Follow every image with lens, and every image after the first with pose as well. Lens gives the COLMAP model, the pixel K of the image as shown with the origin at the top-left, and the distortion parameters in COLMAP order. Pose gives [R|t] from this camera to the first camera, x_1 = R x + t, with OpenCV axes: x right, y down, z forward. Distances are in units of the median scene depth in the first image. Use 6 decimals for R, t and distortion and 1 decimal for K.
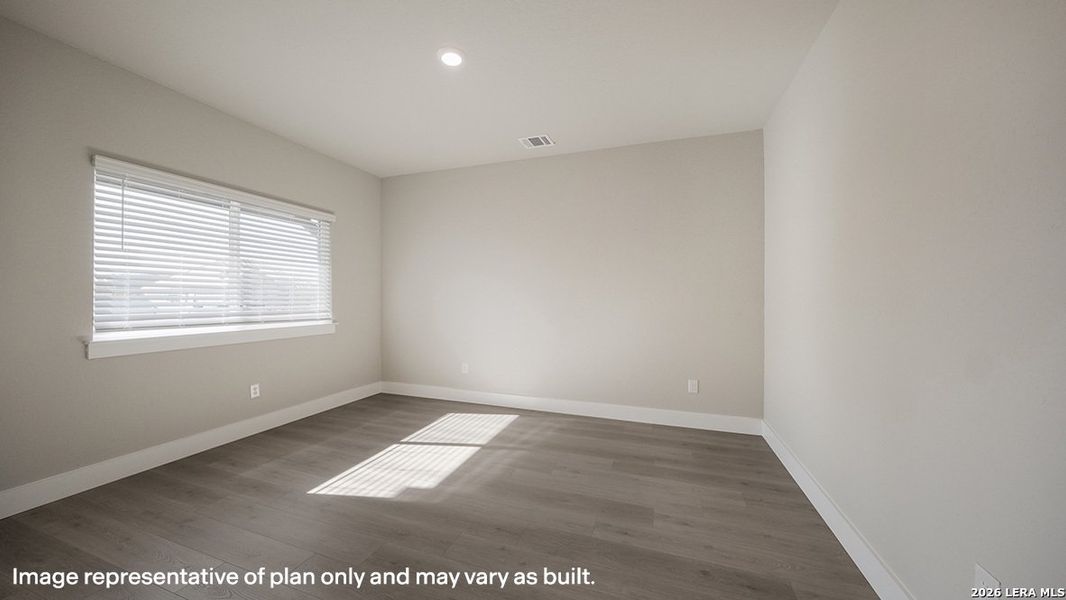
lens RADIAL K [[373.4, 0, 531.1], [0, 373.4, 295.9], [0, 0, 1]] dist [-0.000363, -0.000035]
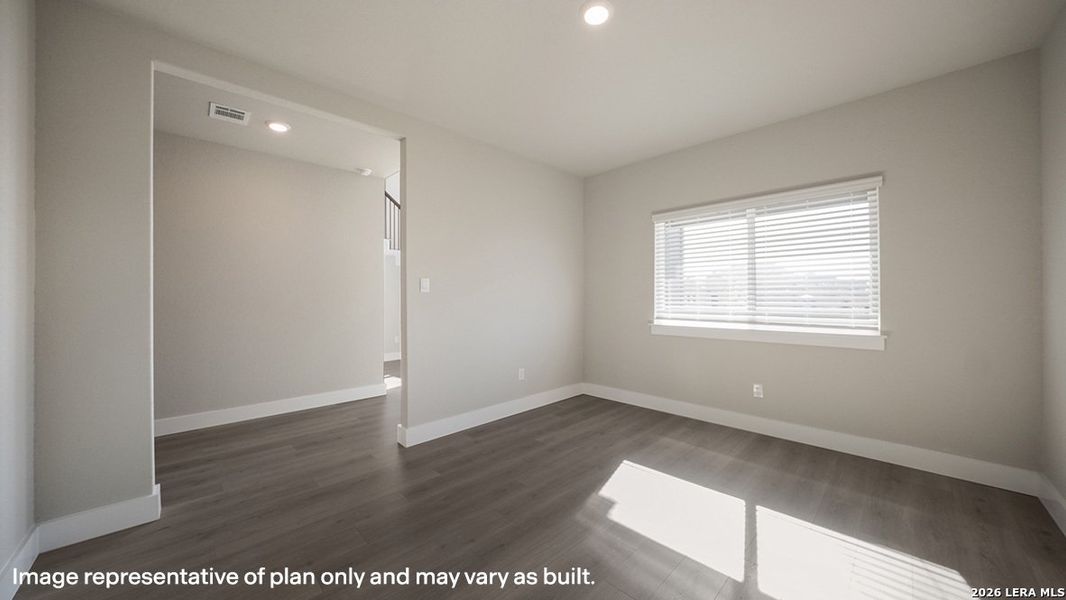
lens RADIAL K [[373.4, 0, 531.1], [0, 373.4, 295.9], [0, 0, 1]] dist [-0.000363, -0.000035]
pose [[-0.444395, -0.003878, -0.895823, 0.455849], [0.010069, 0.999906, -0.009324, 0.001145], [0.895774, -0.013163, -0.444314, 0.932975]]
